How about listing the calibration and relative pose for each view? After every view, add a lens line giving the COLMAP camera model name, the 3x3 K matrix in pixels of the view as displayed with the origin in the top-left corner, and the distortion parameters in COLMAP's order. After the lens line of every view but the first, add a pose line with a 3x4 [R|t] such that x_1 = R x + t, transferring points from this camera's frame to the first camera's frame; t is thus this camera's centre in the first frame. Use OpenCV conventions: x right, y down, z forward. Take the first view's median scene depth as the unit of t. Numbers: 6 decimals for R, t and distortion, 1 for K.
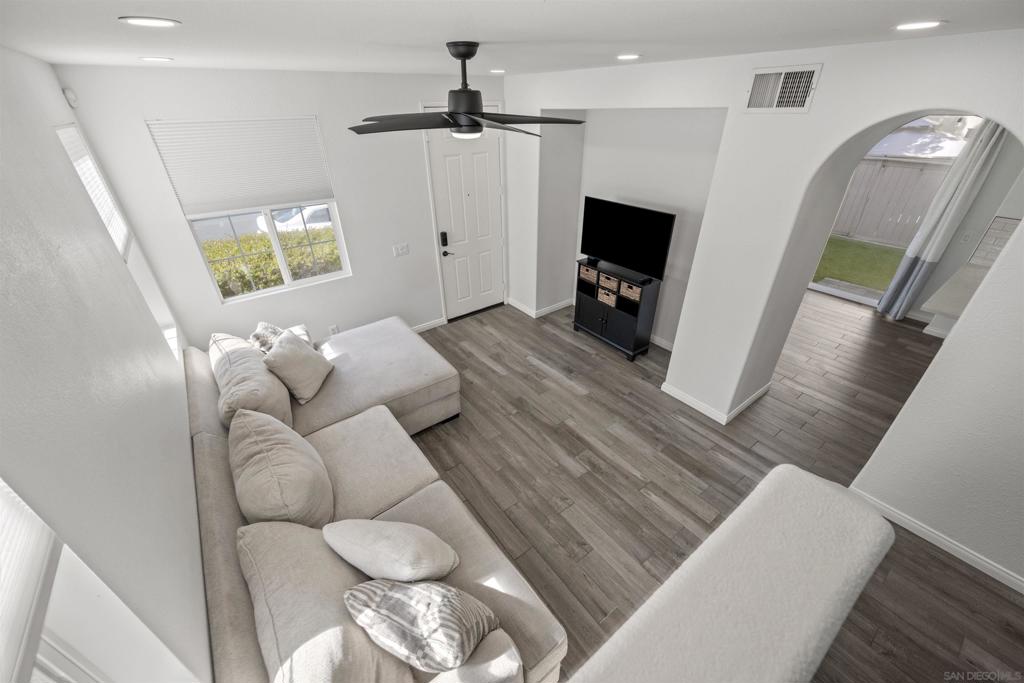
lens RADIAL K [[403.0, 0, 512.0], [0, 403.0, 341.5], [0, 0, 1]] dist [-0.000457, -0.000287]
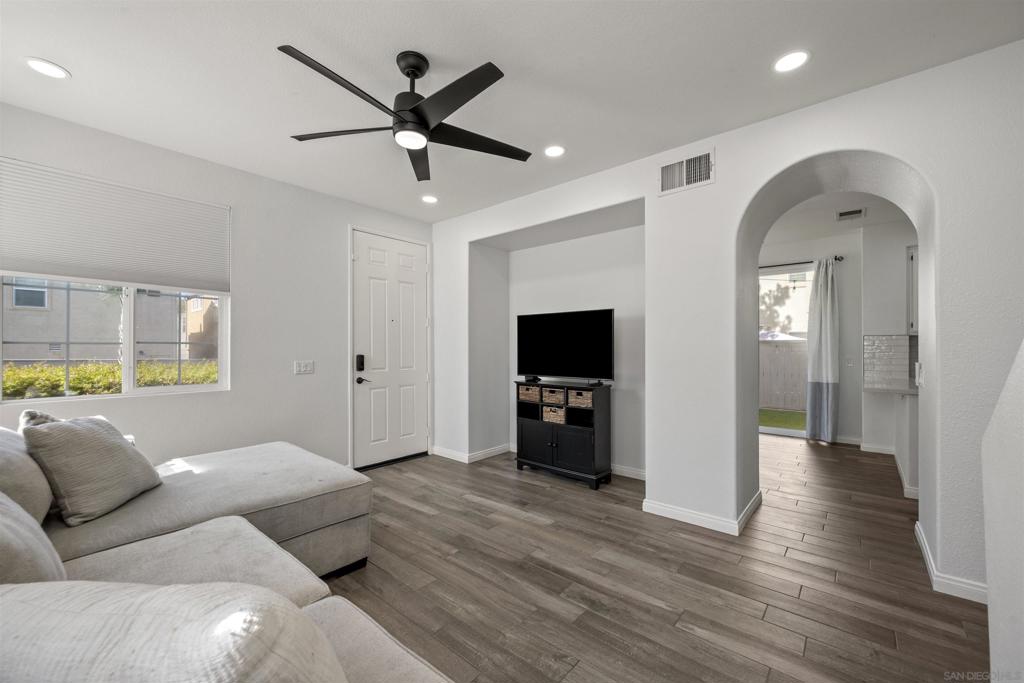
lens RADIAL K [[407.9, 0, 512.0], [0, 407.9, 343.8], [0, 0, 1]] dist [-0.002704, -0.000275]
pose [[0.977257, 0.010574, 0.211793, -0.041090], [0.101172, 0.854507, -0.509492, 0.205716], [-0.186366, 0.519333, 0.834003, 0.216771]]
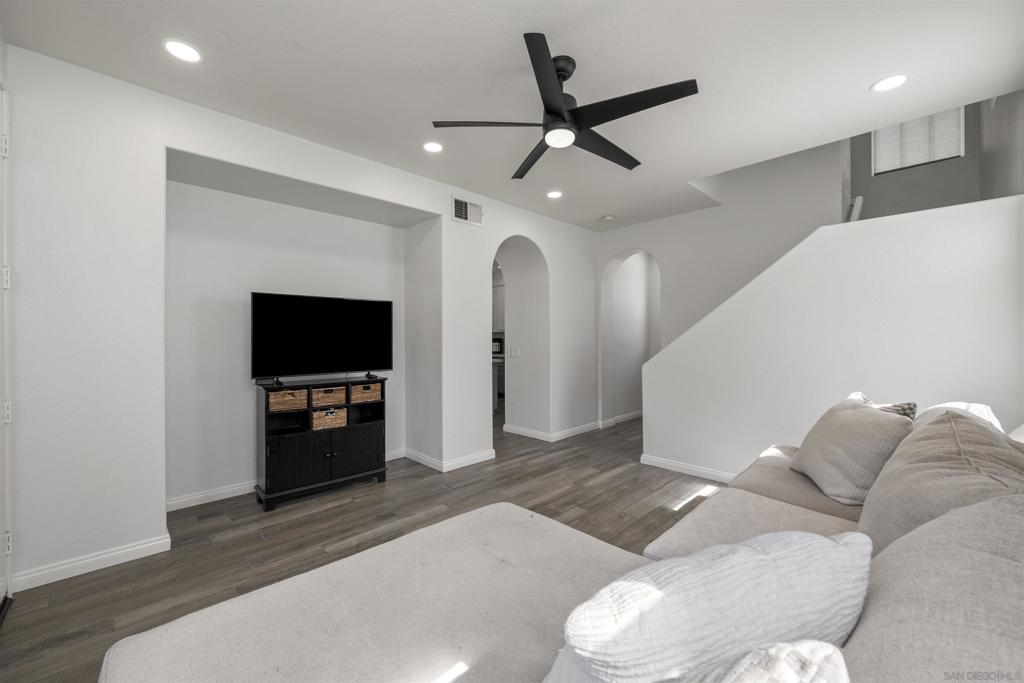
lens RADIAL K [[397.6, 0, 514.4], [0, 397.6, 336.3], [0, 0, 1]] dist [-0.000118, -0.000063]
pose [[-0.128054, 0.015499, 0.991646, -0.541350], [0.510646, 0.858185, 0.052528, -0.110035], [-0.850202, 0.513107, -0.117808, 0.758796]]
